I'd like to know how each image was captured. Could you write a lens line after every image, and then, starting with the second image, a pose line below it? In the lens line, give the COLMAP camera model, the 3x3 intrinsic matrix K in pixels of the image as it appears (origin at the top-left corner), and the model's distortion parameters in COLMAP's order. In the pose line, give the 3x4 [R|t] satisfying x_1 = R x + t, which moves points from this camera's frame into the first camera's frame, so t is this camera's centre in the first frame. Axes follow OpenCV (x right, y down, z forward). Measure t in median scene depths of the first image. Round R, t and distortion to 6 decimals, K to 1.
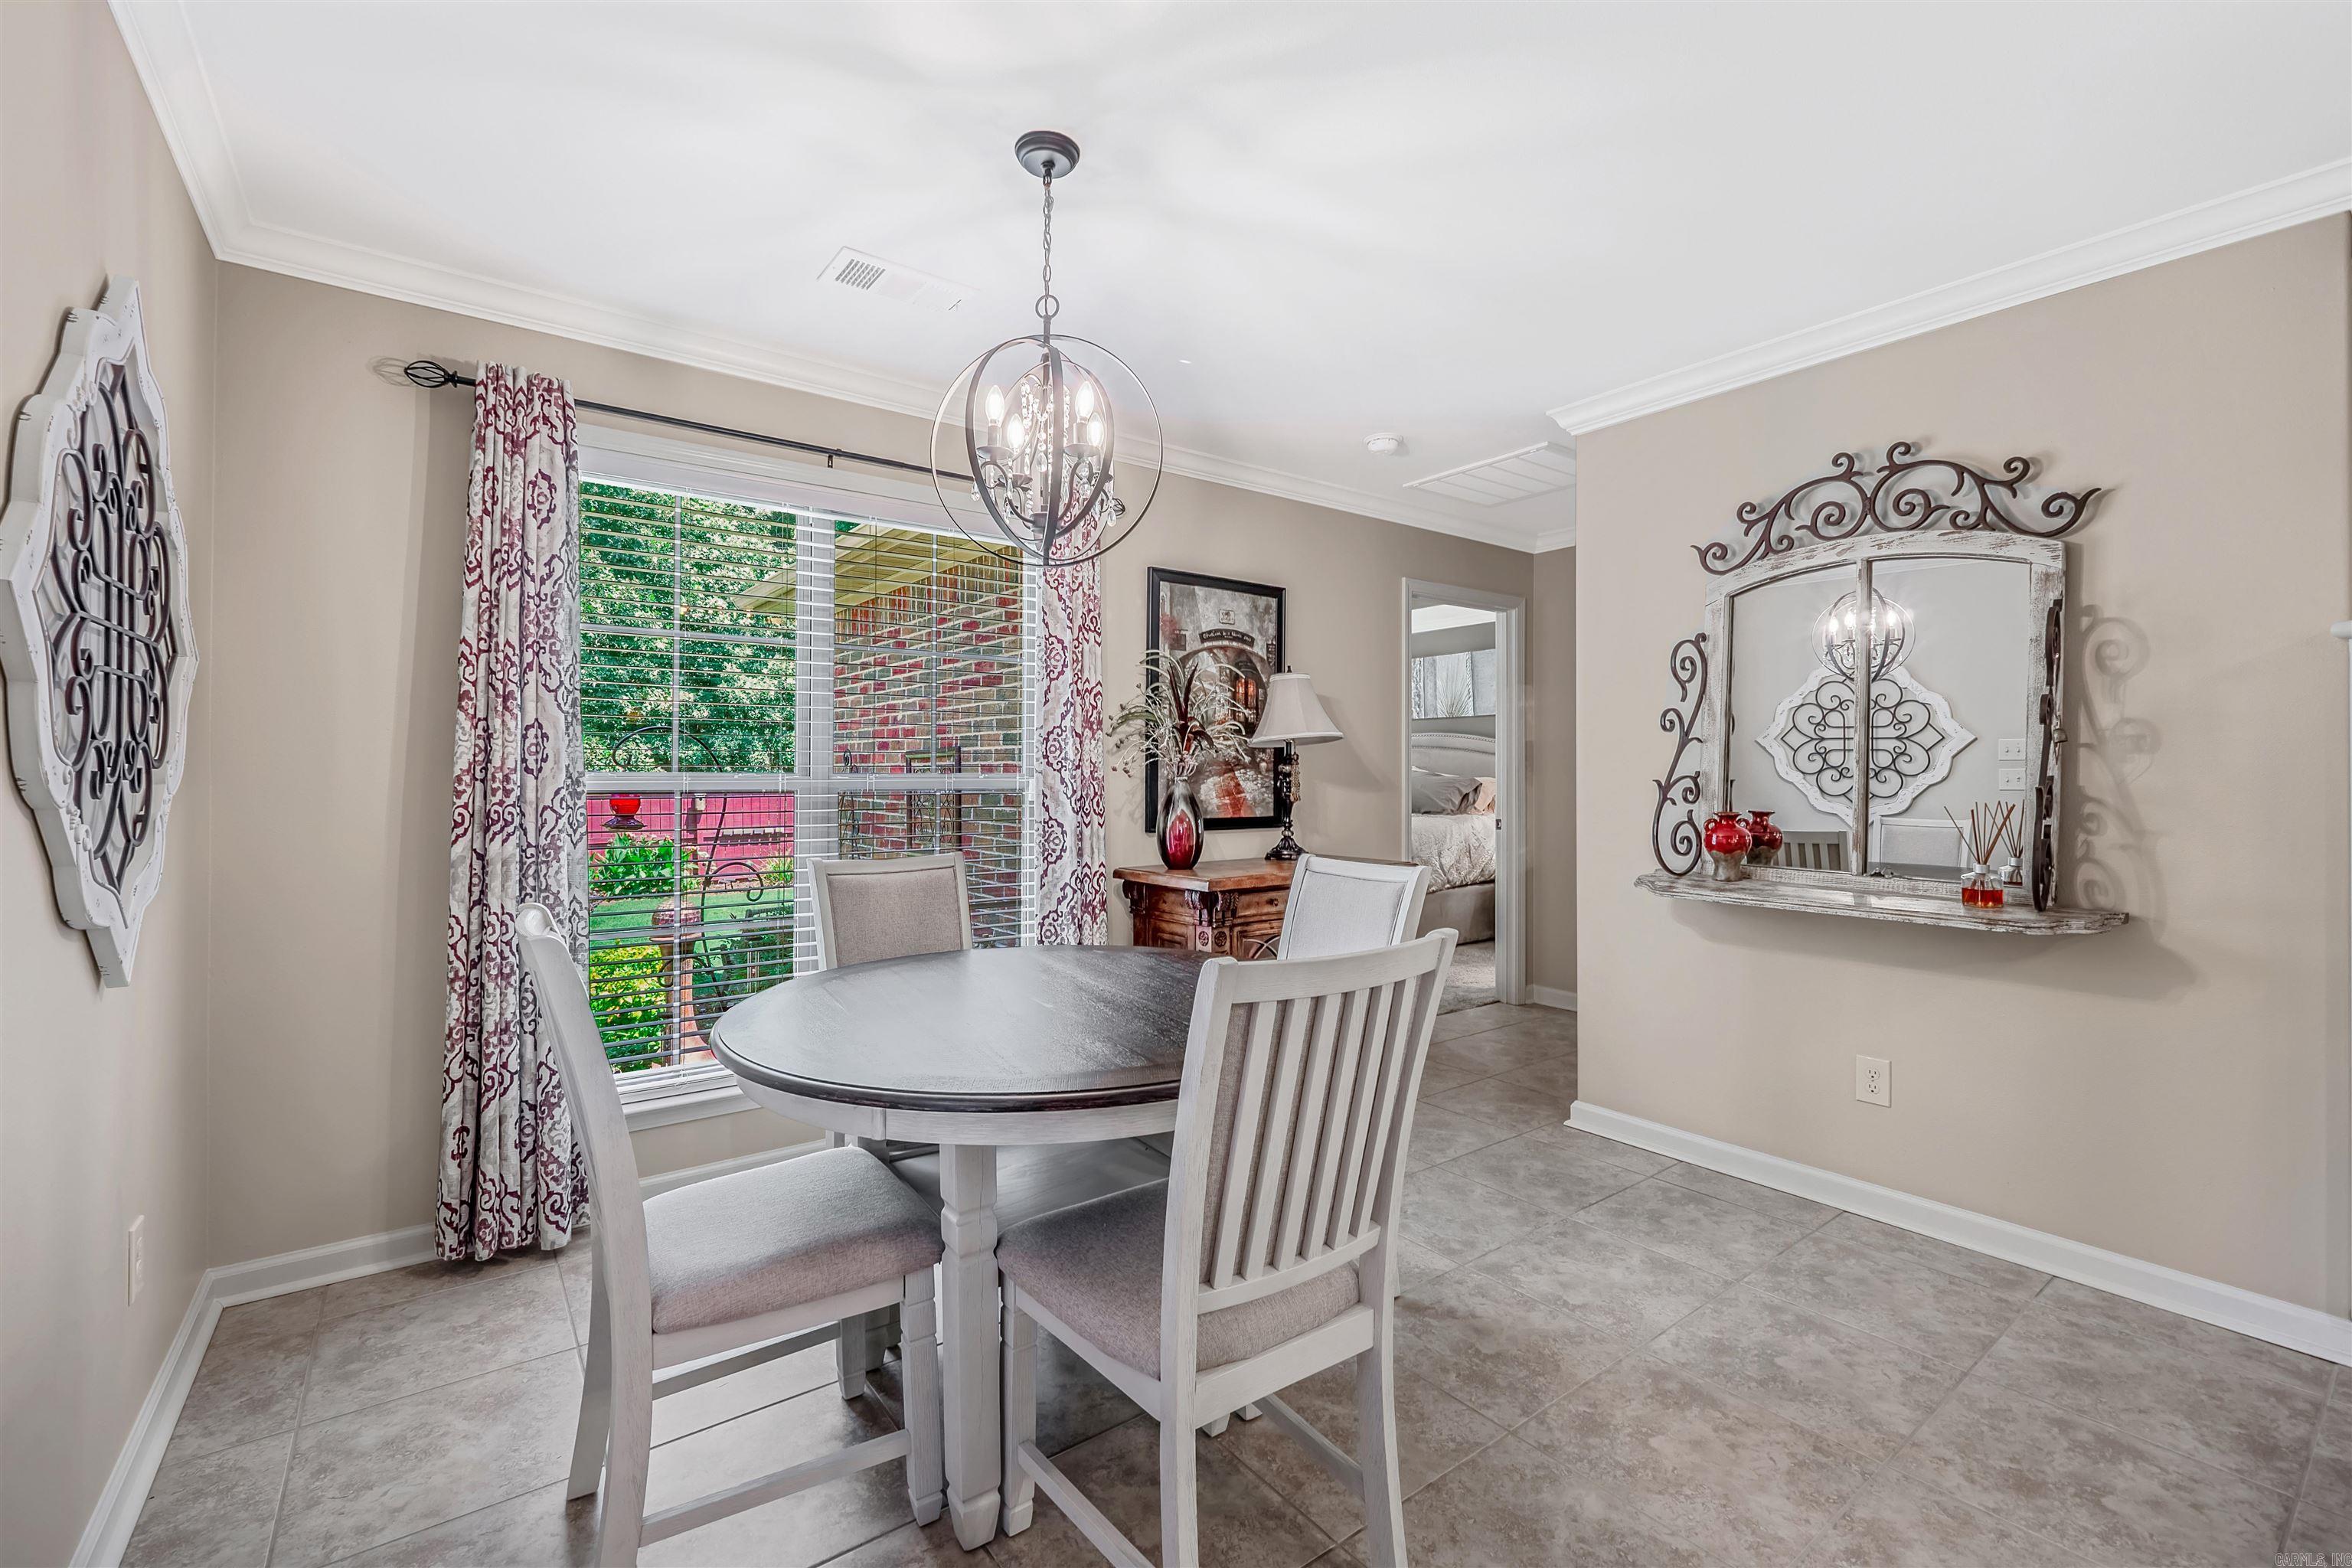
lens RADIAL K [[1017.9, 0, 1177.0], [0, 1017.9, 778.8], [0, 0, 1]] dist [-0.005418, -0.000112]
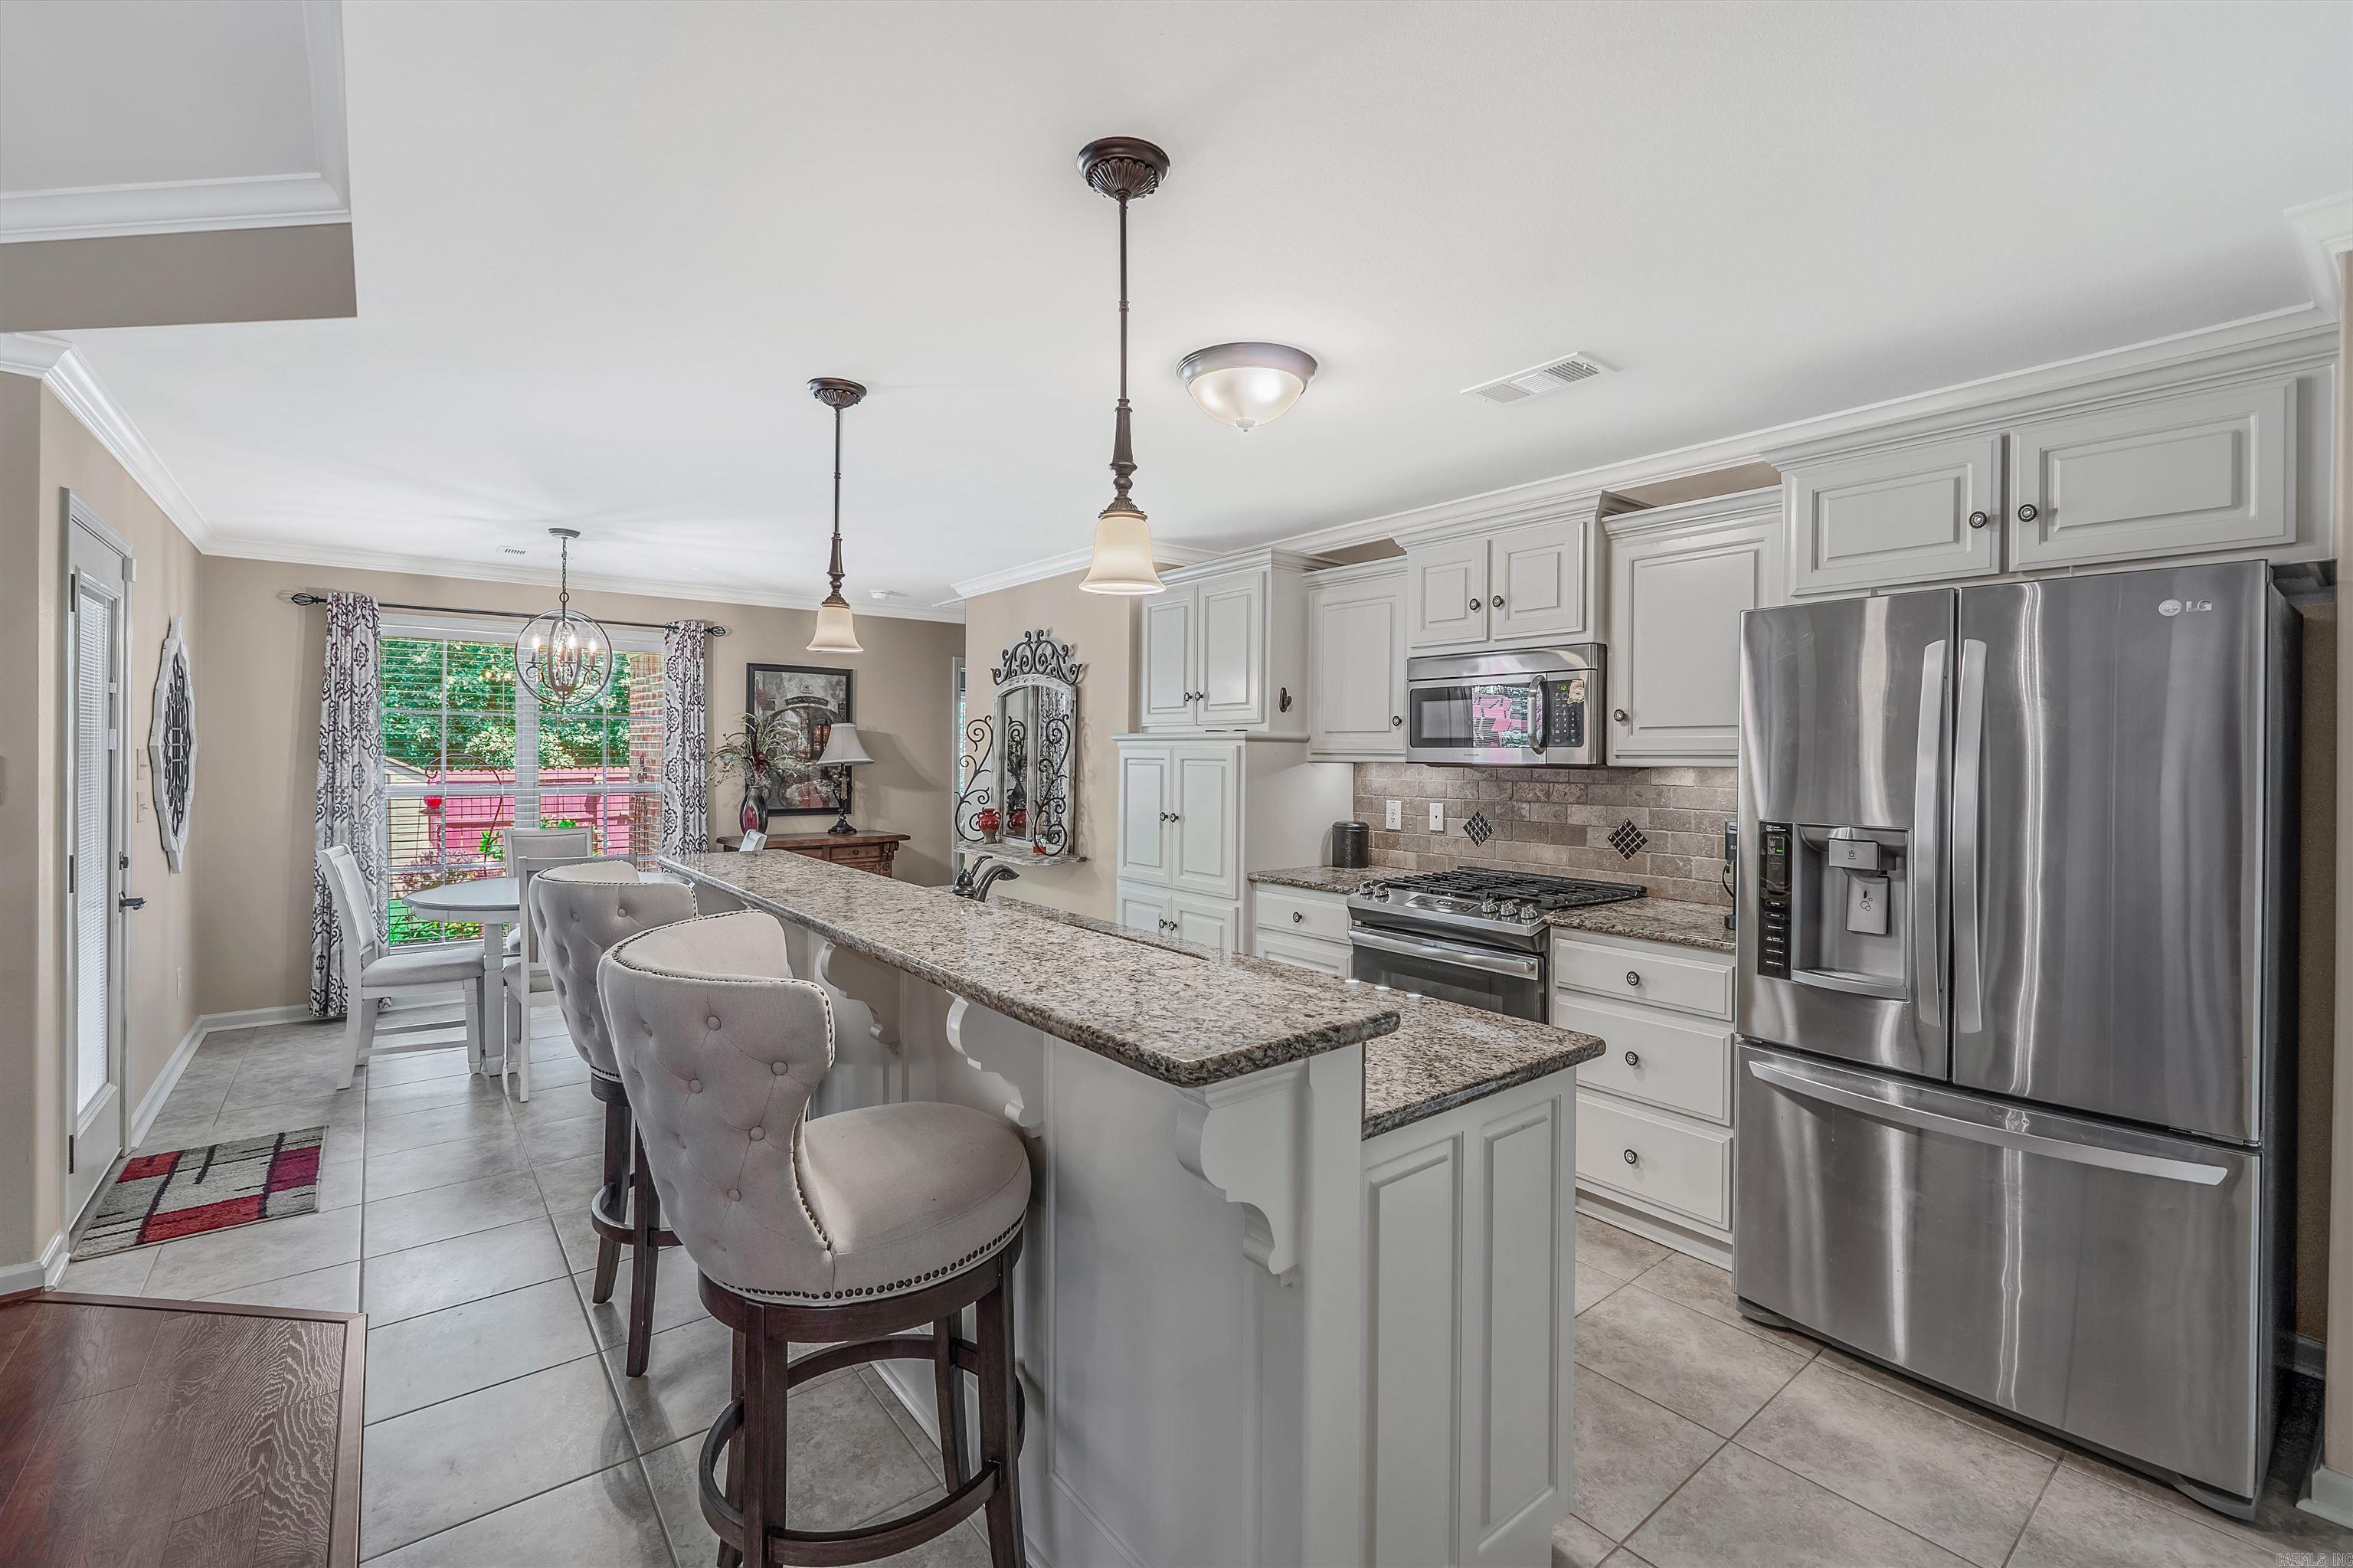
lens RADIAL K [[1018.4, 0, 1177.3], [0, 1018.4, 774.1], [0, 0, 1]] dist [-0.005418, -0.000112]
pose [[0.999395, 0.005969, 0.034277, 0.923731], [-0.006498, 0.999861, 0.015322, -0.073621], [-0.034181, -0.015536, 0.999295, -1.076318]]
